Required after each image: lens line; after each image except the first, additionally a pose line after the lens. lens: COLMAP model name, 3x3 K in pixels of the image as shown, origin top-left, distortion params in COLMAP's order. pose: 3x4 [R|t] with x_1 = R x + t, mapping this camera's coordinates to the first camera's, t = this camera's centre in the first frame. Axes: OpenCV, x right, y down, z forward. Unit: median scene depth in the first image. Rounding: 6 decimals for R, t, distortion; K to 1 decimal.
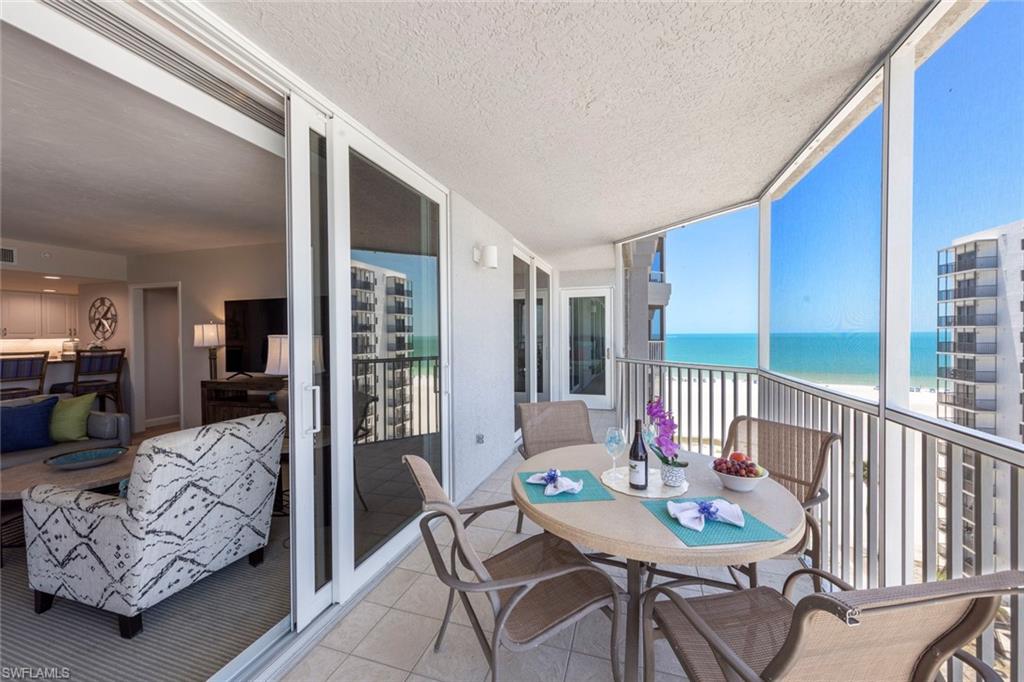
lens RADIAL K [[396.0, 0, 507.9], [0, 396.0, 343.3], [0, 0, 1]] dist [0.006862, 0.000304]
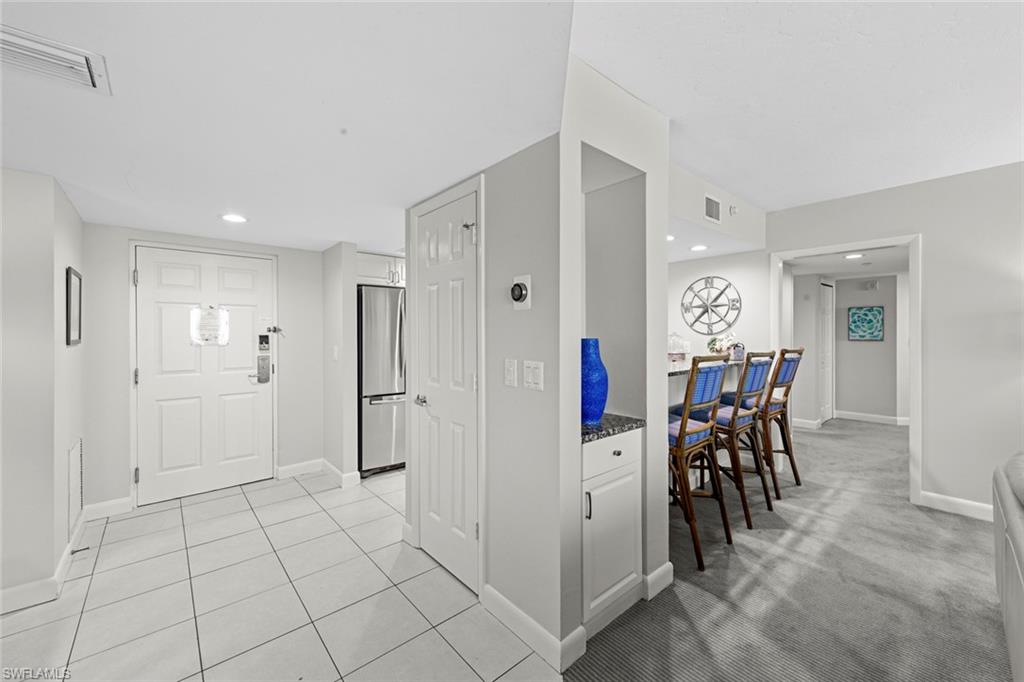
lens RADIAL K [[396.0, 0, 512.8], [0, 396.0, 336.3], [0, 0, 1]] dist [0.006862, 0.000304]
pose [[0.862040, 0.009905, -0.506744, -1.534246], [-0.014778, 0.999875, -0.005596, 0.006885], [0.506625, 0.012313, 0.862079, 0.295359]]
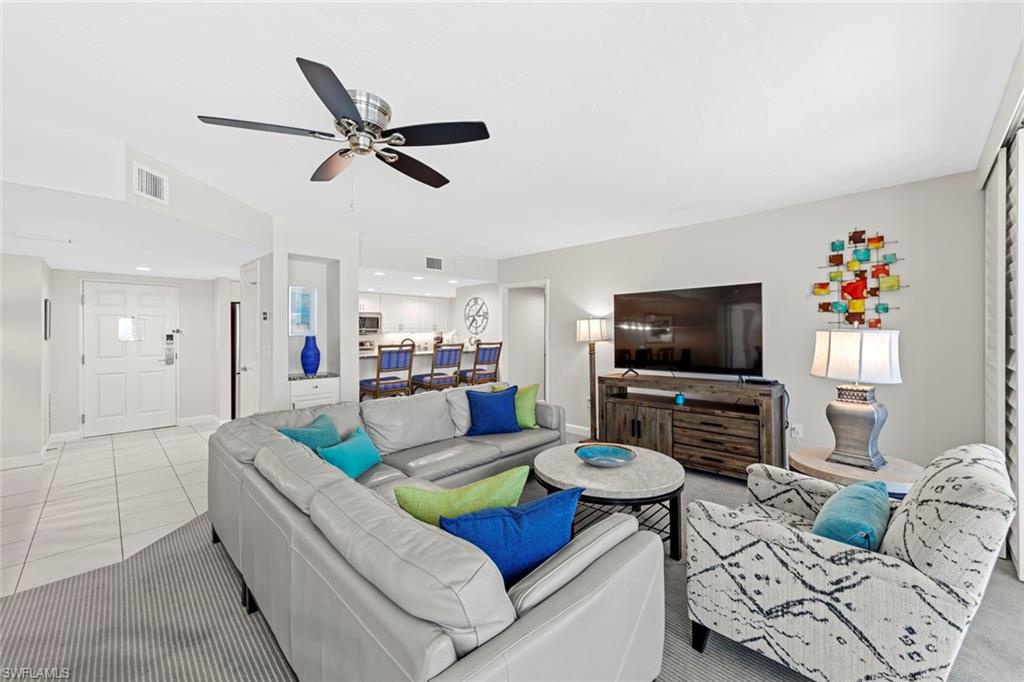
lens RADIAL K [[396.0, 0, 513.3], [0, 396.0, 333.8], [0, 0, 1]] dist [0.006862, 0.000304]
pose [[0.895676, 0.006764, -0.444655, -0.649046], [-0.013435, 0.999839, -0.011854, 0.004604], [0.444504, 0.016592, 0.895623, 0.026822]]
